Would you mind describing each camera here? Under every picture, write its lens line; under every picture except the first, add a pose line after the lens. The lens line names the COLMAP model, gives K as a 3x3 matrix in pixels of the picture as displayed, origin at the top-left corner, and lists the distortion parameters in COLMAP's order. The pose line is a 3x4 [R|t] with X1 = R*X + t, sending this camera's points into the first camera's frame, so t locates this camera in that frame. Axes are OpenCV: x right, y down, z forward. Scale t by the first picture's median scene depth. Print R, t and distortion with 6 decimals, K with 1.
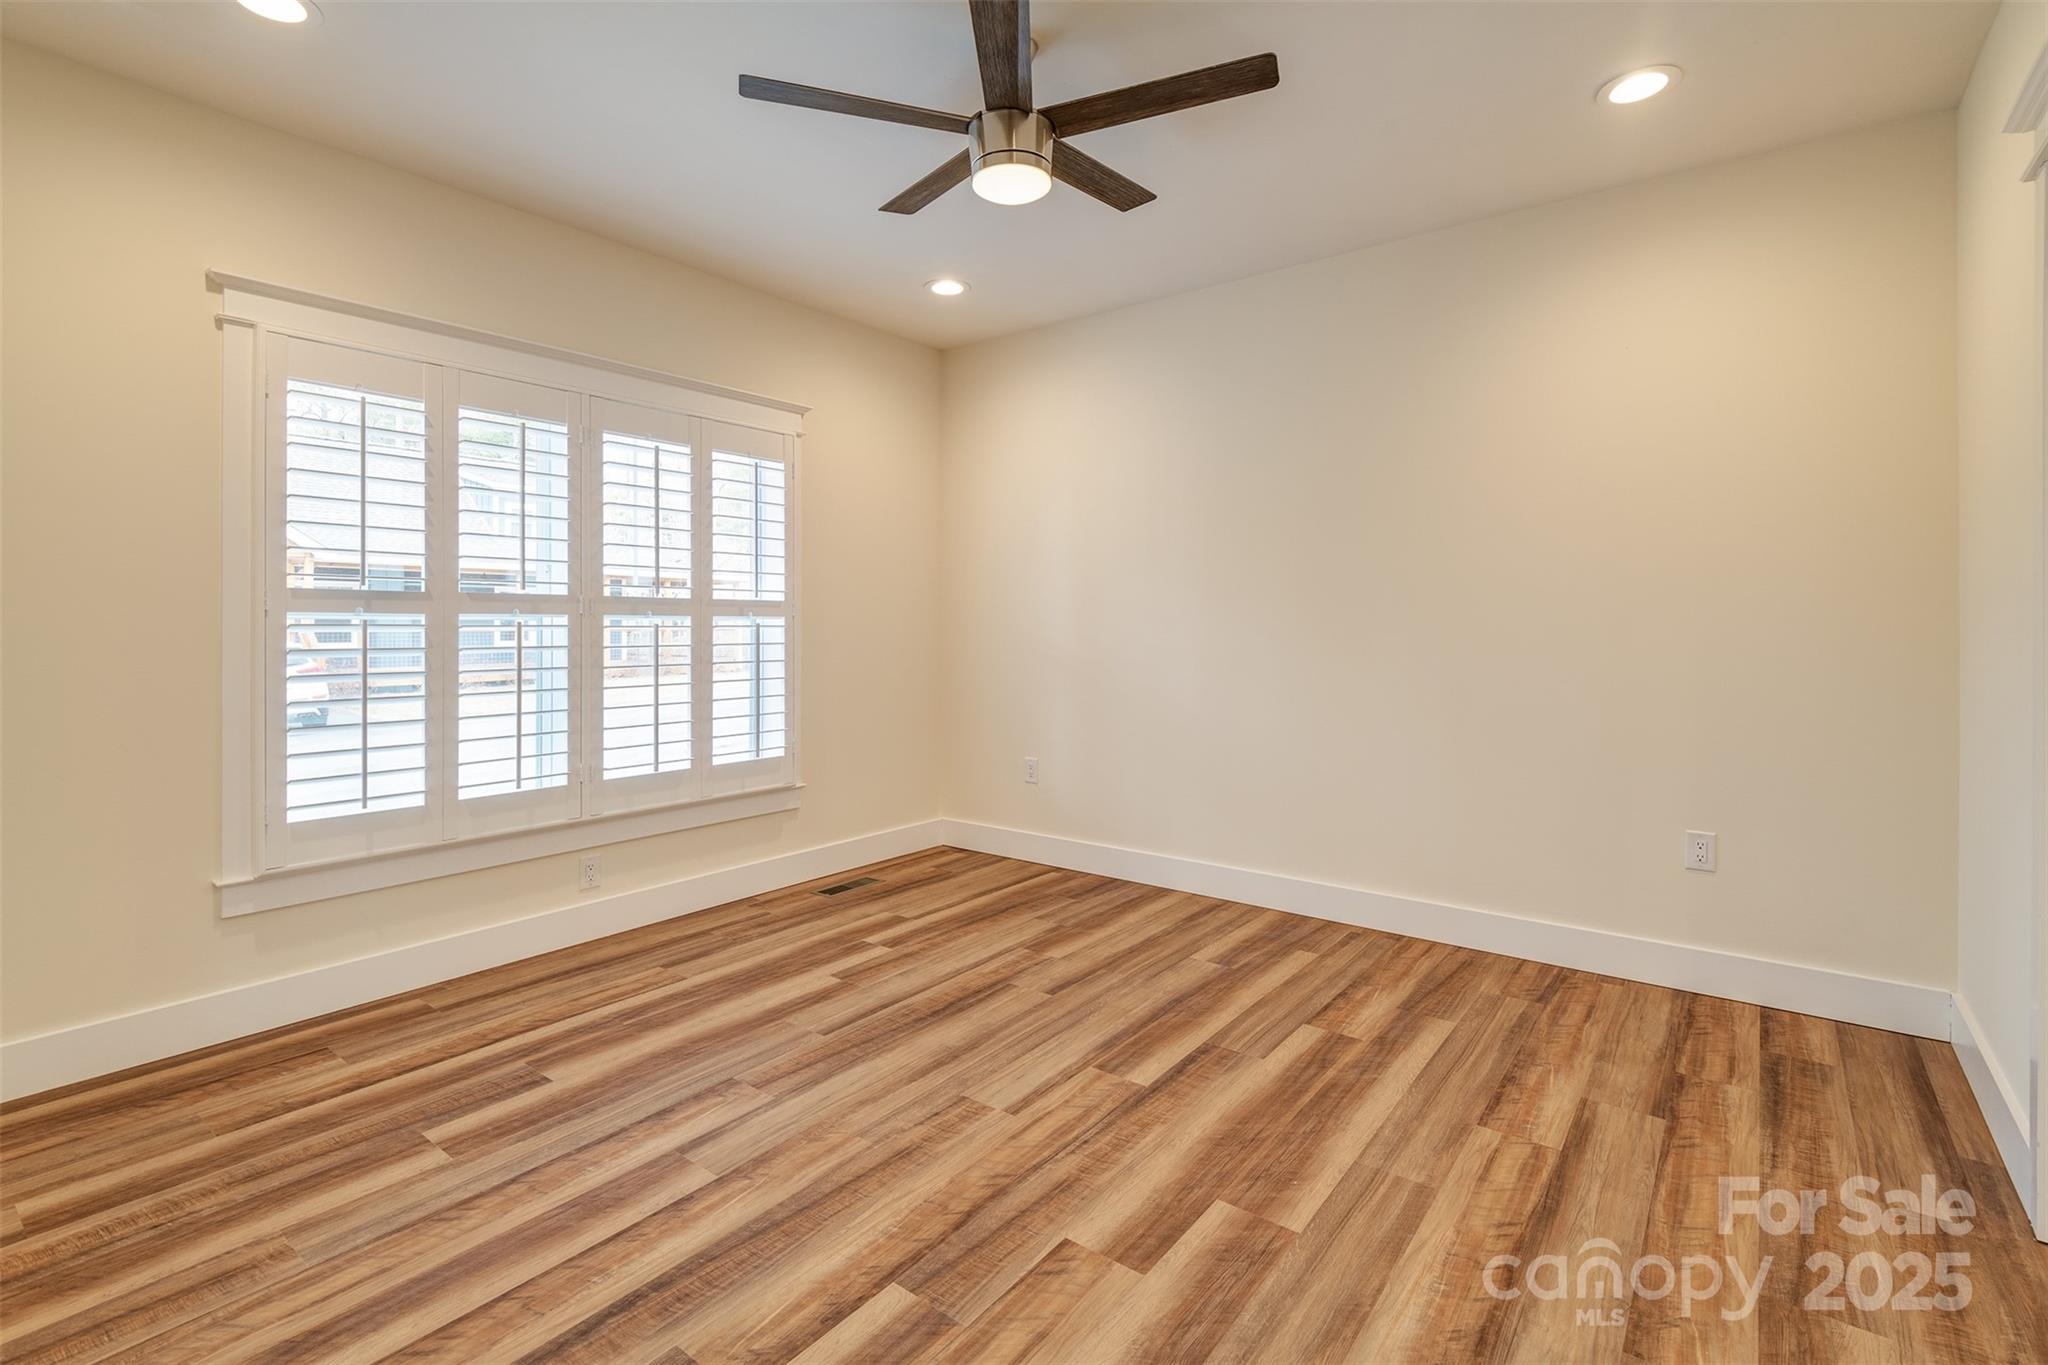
lens RADIAL K [[969.0, 0, 1023.7], [0, 969.0, 632.5], [0, 0, 1]] dist [-0.000543, -0.013854]
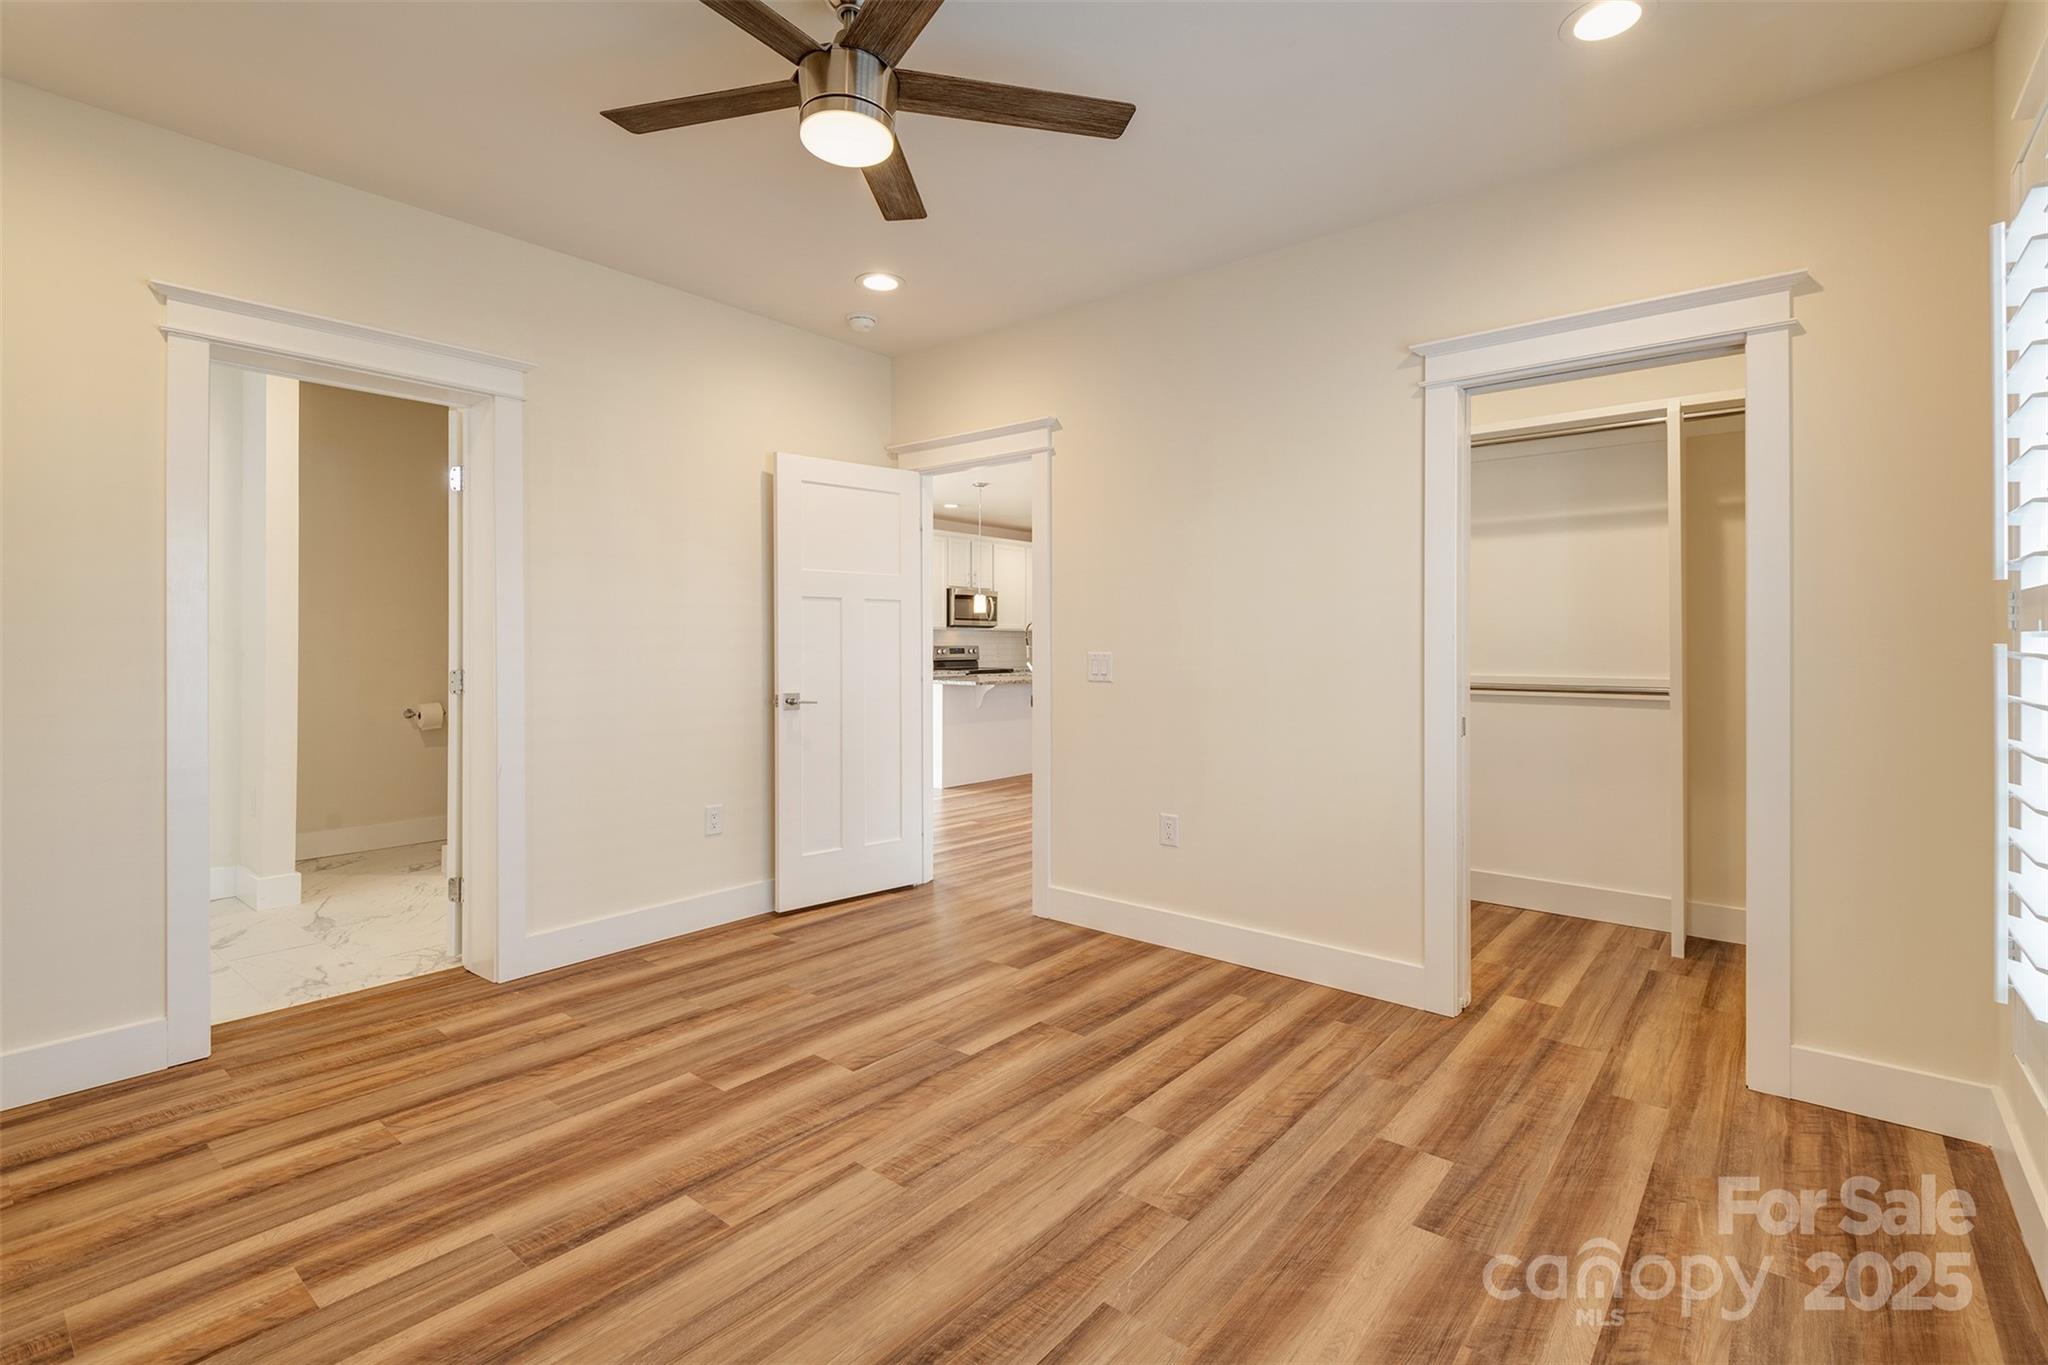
lens RADIAL K [[969.0, 0, 1023.7], [0, 969.0, 632.5], [0, 0, 1]] dist [-0.000543, -0.013854]
pose [[-0.999351, -0.004975, 0.035664, -0.204622], [-0.005040, 0.999986, -0.001734, -0.022771], [-0.035655, -0.001912, -0.999362, 1.922431]]
